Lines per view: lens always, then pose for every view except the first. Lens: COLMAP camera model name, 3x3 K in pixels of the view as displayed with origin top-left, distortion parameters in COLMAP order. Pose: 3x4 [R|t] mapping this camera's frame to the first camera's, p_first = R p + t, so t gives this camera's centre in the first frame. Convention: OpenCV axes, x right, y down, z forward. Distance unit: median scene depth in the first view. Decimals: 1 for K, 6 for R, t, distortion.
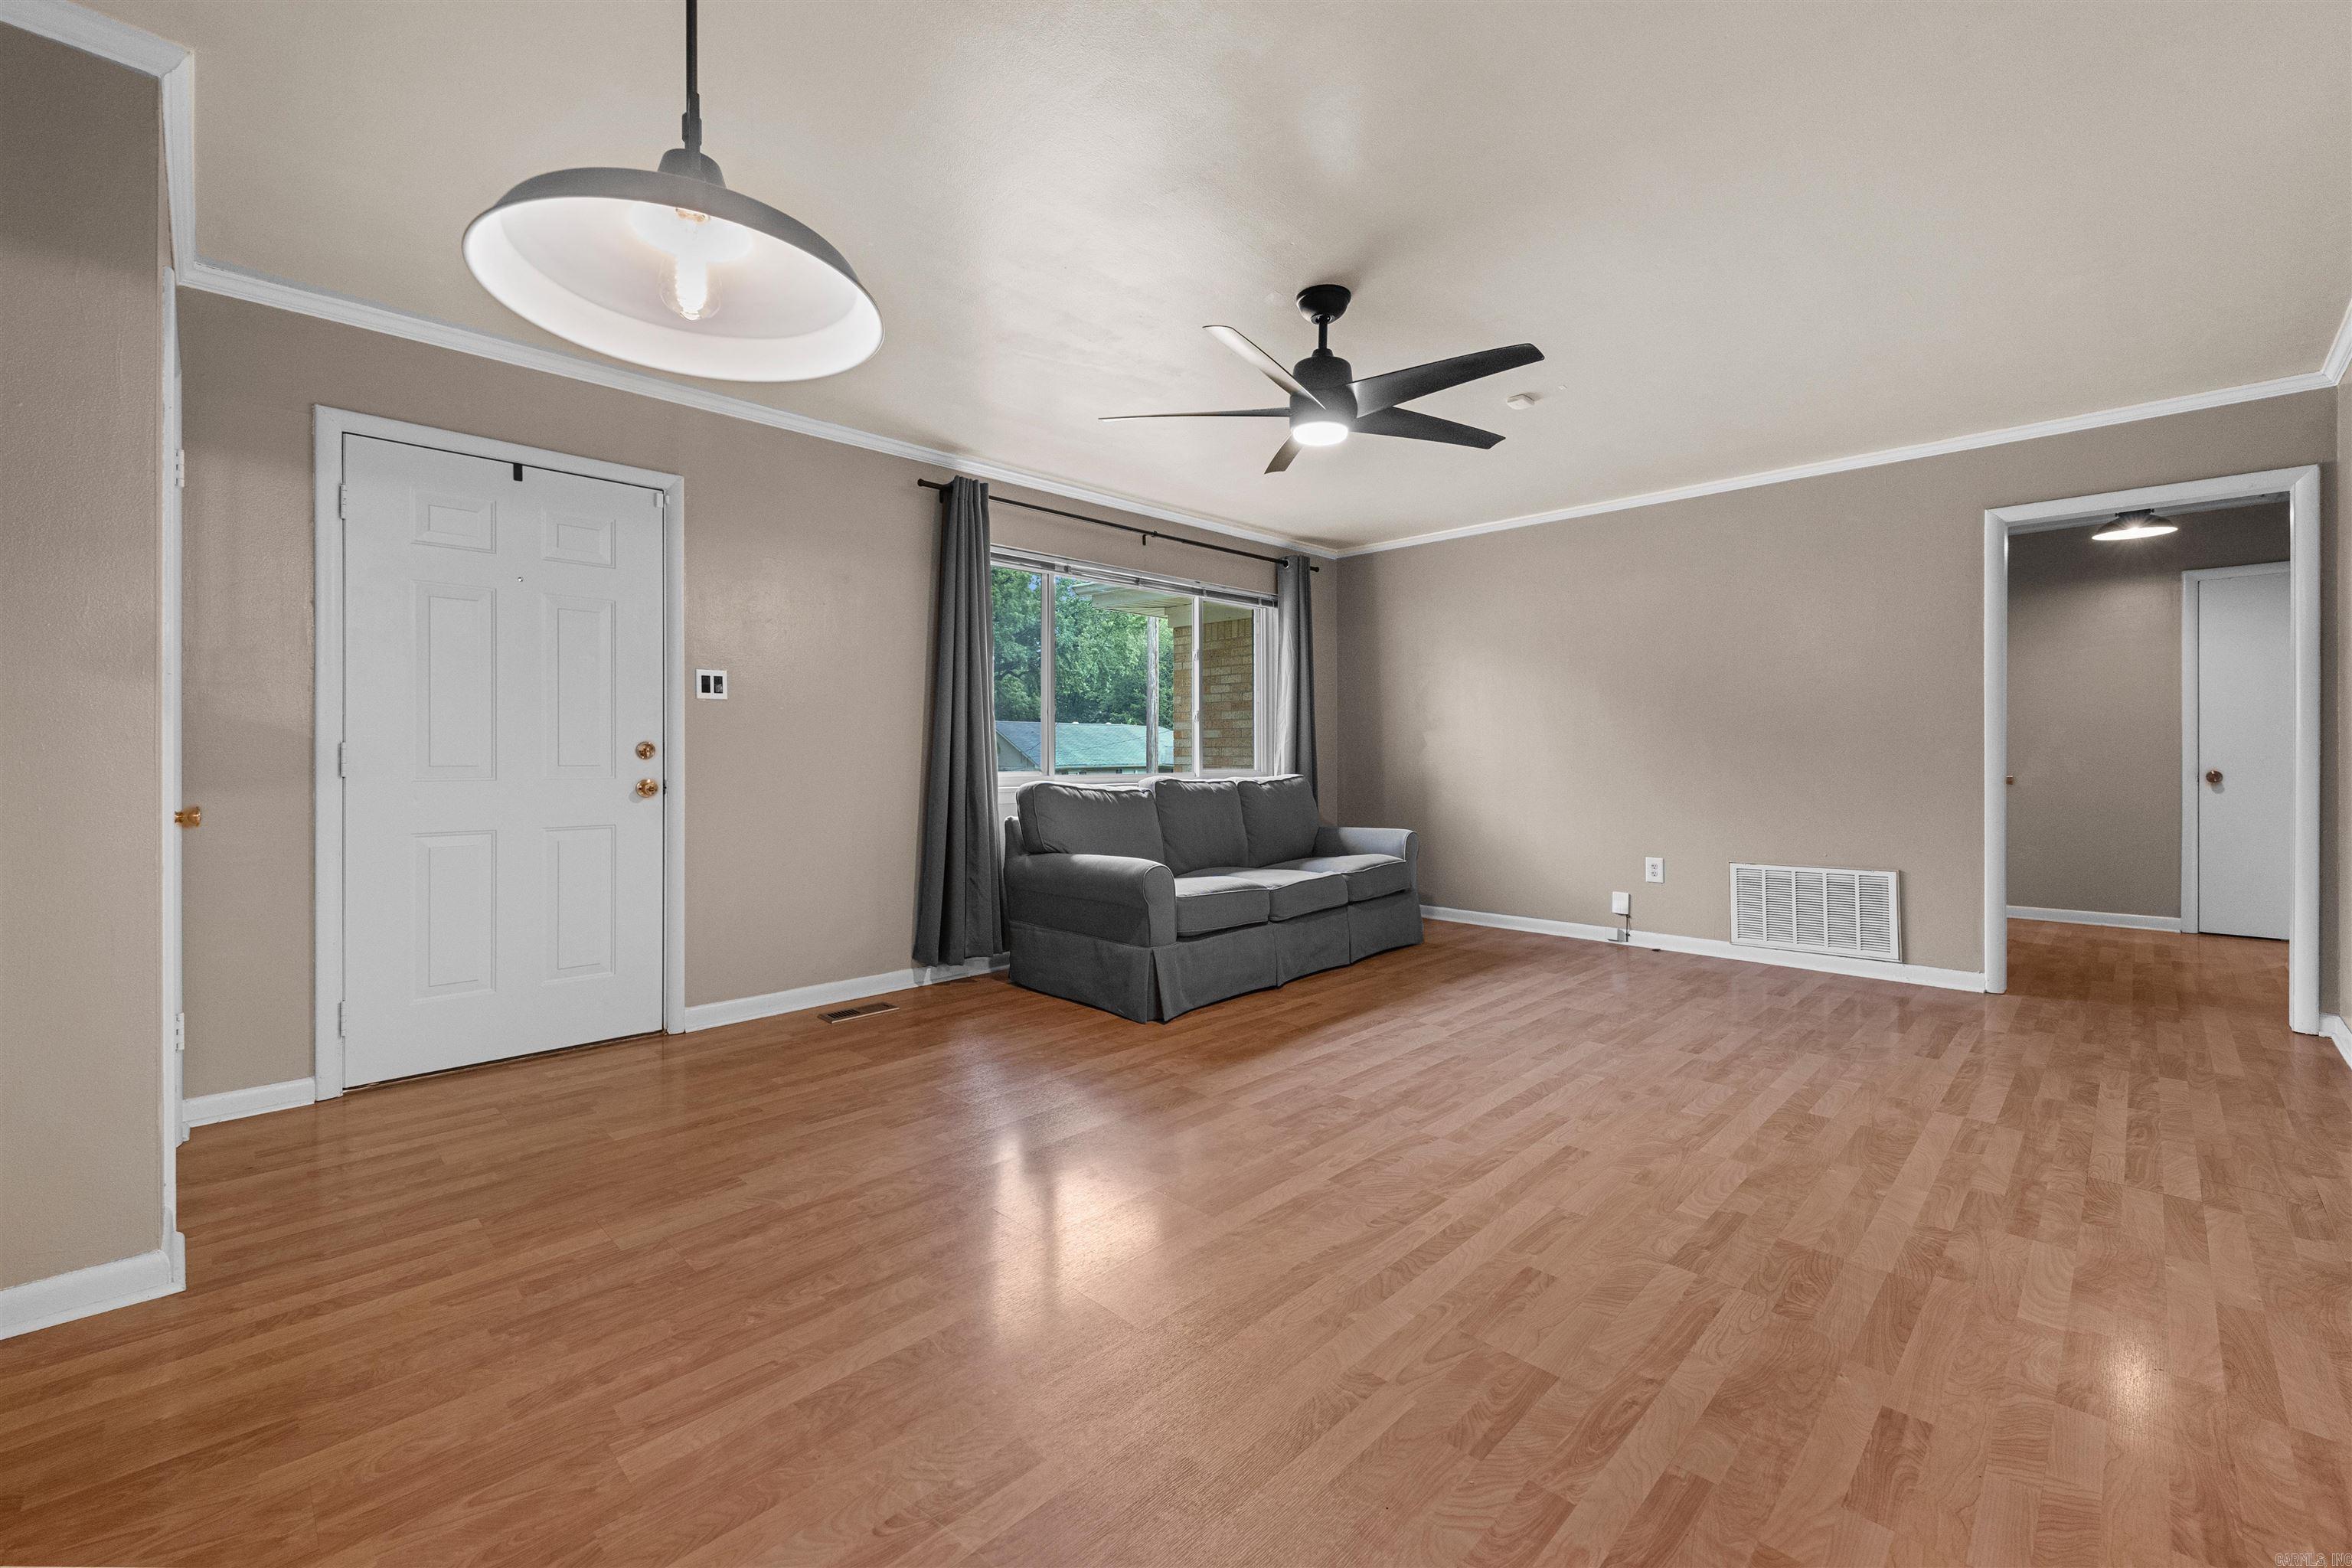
lens RADIAL K [[961.9, 0, 1175.2], [0, 961.9, 763.5], [0, 0, 1]] dist [0.004181, -0.000888]
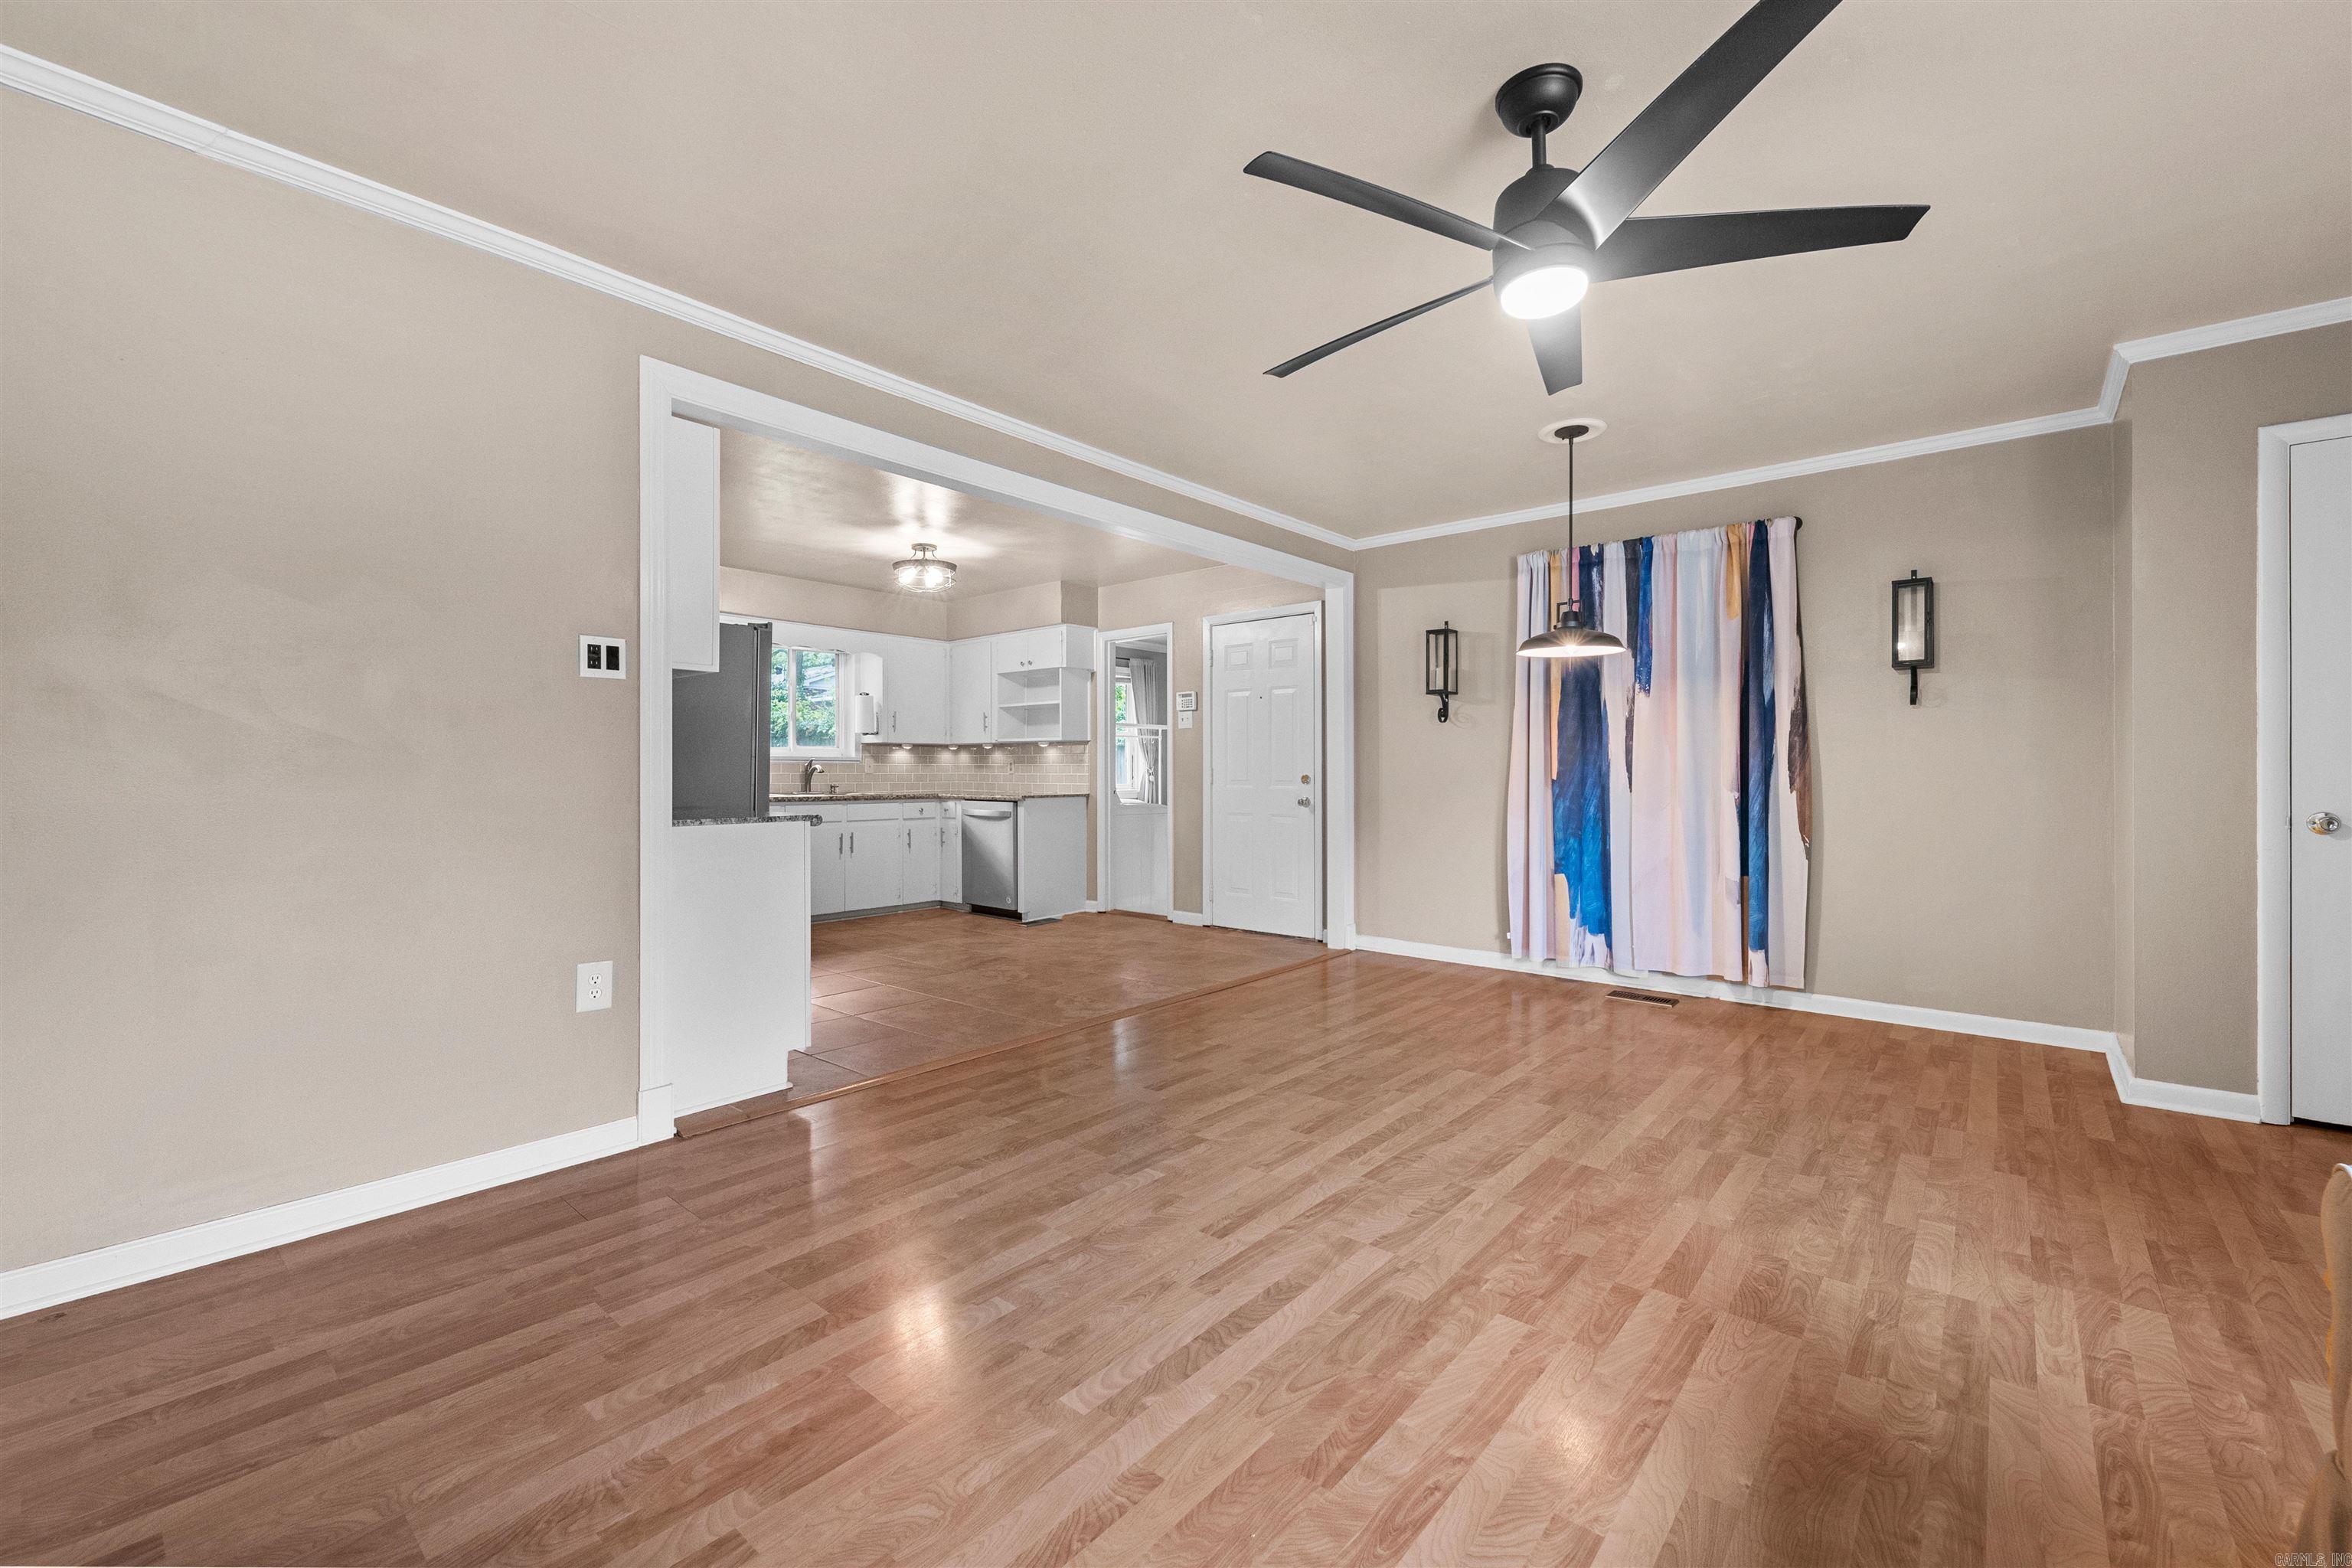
lens RADIAL K [[961.9, 0, 1175.0], [0, 961.9, 772.4], [0, 0, 1]] dist [0.004181, -0.000888]
pose [[-0.997390, 0.000709, -0.072196, 0.482086], [0.000222, 0.999977, 0.006762, -0.017881], [0.072199, 0.006728, -0.997368, 1.744140]]
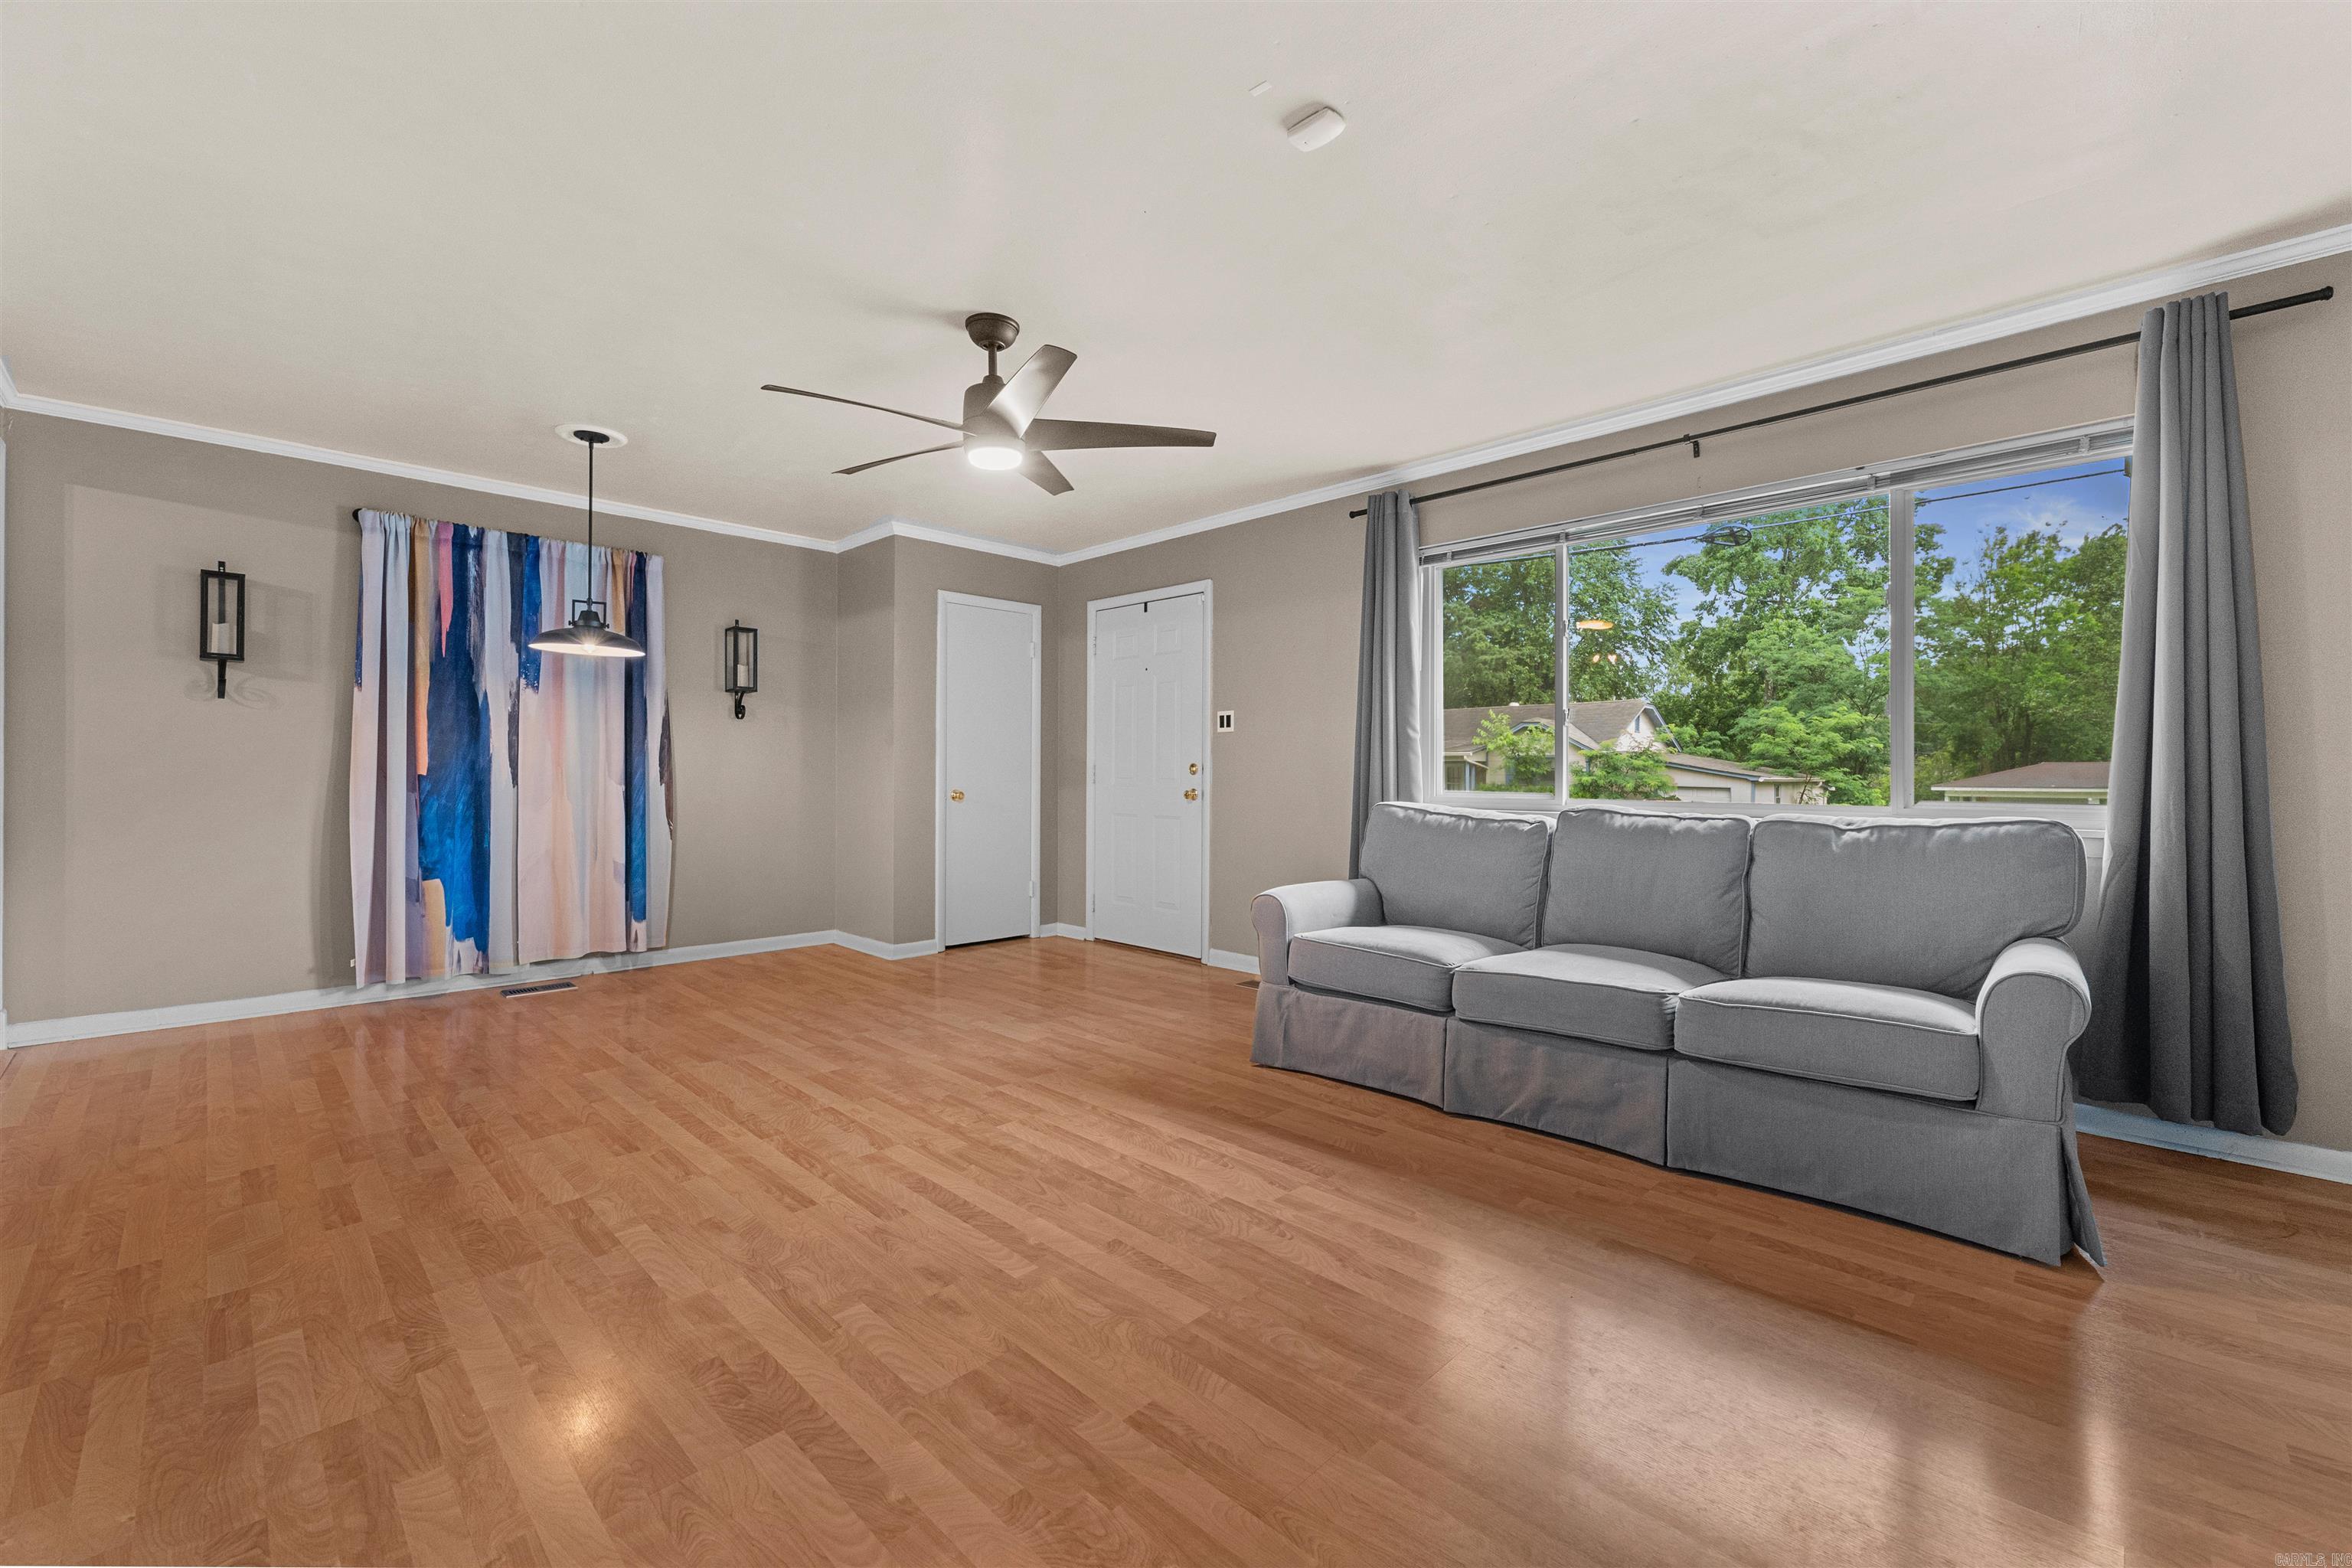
lens RADIAL K [[961.9, 0, 1171.6], [0, 961.9, 780.9], [0, 0, 1]] dist [0.004181, -0.000888]
pose [[-0.000020, 0.011039, -0.999939, 1.243139], [-0.011150, 0.999877, 0.011039, -0.014732], [0.999938, 0.011149, 0.000104, 1.261133]]
